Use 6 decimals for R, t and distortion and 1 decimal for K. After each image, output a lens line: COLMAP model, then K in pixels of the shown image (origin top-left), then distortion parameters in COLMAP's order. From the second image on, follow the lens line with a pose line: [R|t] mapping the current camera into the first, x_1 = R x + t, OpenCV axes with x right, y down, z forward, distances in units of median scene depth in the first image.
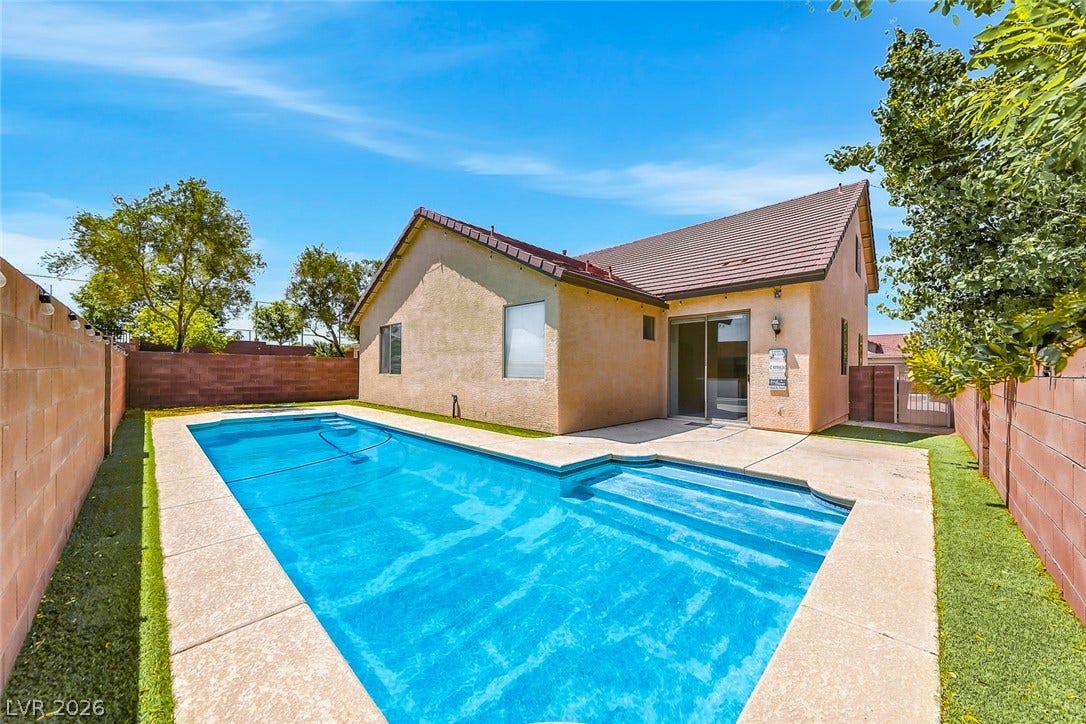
lens RADIAL K [[376.9, 0, 537.7], [0, 376.9, 367.2], [0, 0, 1]] dist [-0.000015, 0.000003]
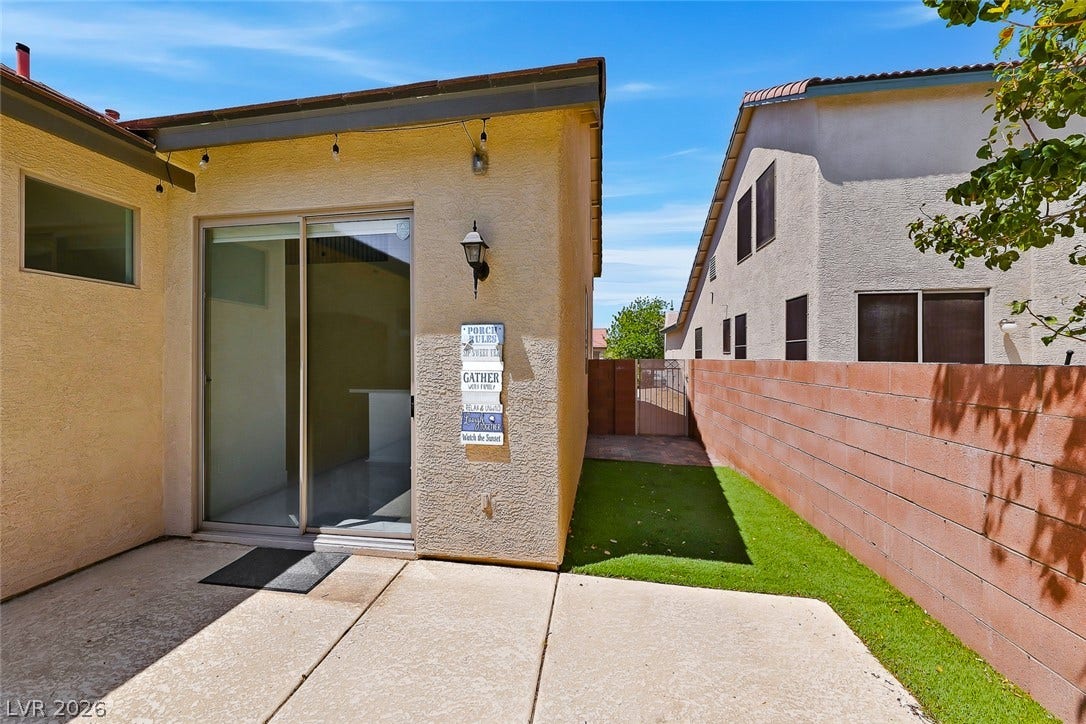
lens RADIAL K [[376.8, 0, 539.5], [0, 376.8, 354.9], [0, 0, 1]] dist [0.010128, 0.000023]
pose [[0.808283, -0.002996, 0.588786, 0.681239], [0.002370, 0.999996, 0.001834, -0.027293], [-0.588789, -0.000087, 0.808287, 0.988264]]
